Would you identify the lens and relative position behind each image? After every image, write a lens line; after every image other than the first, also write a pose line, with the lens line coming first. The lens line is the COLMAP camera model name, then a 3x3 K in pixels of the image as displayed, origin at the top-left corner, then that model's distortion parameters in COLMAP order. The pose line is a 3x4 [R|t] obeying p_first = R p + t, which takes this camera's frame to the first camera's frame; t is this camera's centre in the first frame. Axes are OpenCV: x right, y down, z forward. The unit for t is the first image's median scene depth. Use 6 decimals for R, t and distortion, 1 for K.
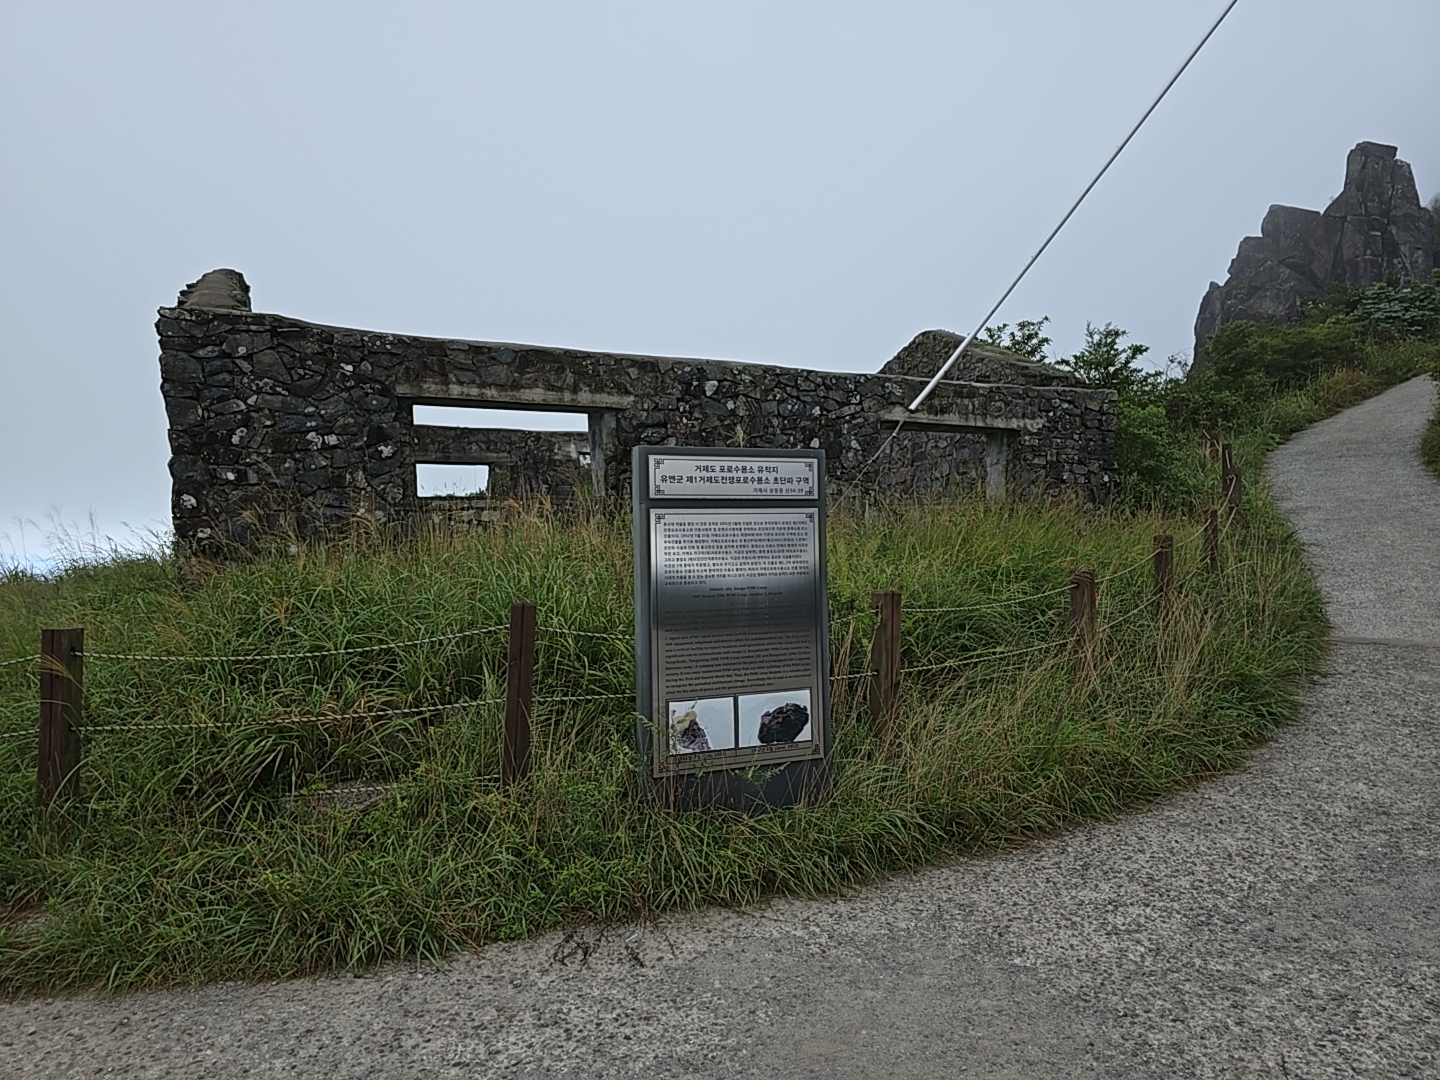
lens RADIAL K [[959.0, 0, 720.0], [0, 959.0, 540.0], [0, 0, 1]] dist [0.073128, -0.059887]
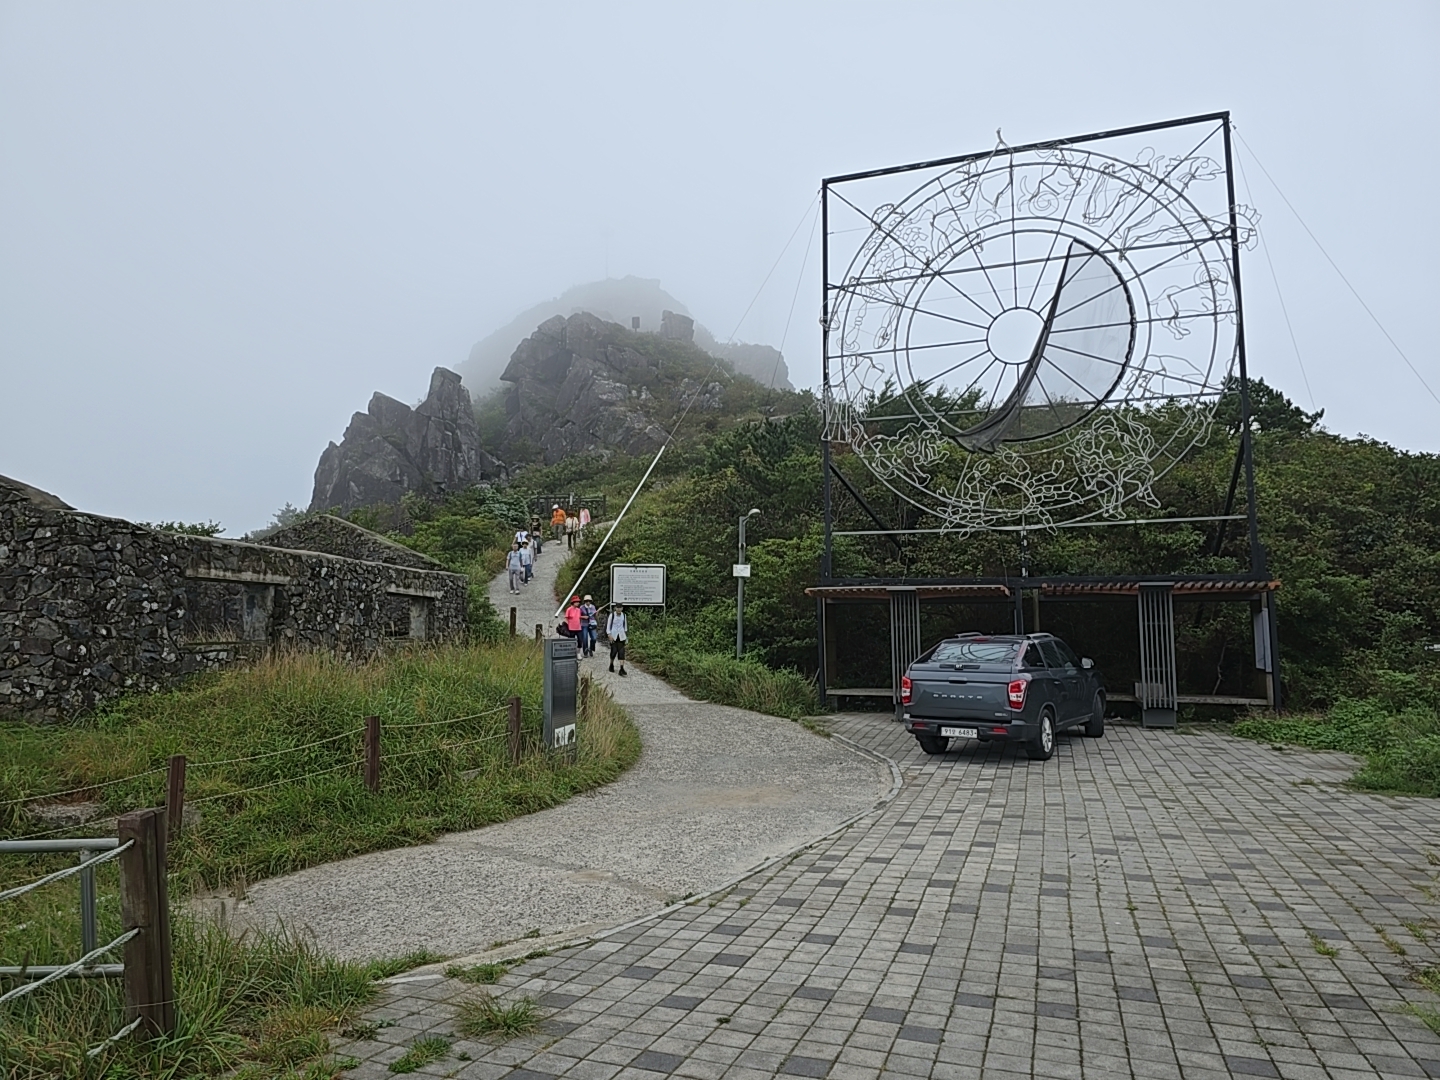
lens RADIAL K [[959.0, 0, 720.0], [0, 959.0, 540.0], [0, 0, 1]] dist [0.073128, -0.059887]
pose [[0.580043, 0.088533, 0.809760, -0.913775], [0.000615, 0.994028, -0.109120, -0.033128], [-0.814585, 0.063792, 0.576525, -0.466367]]
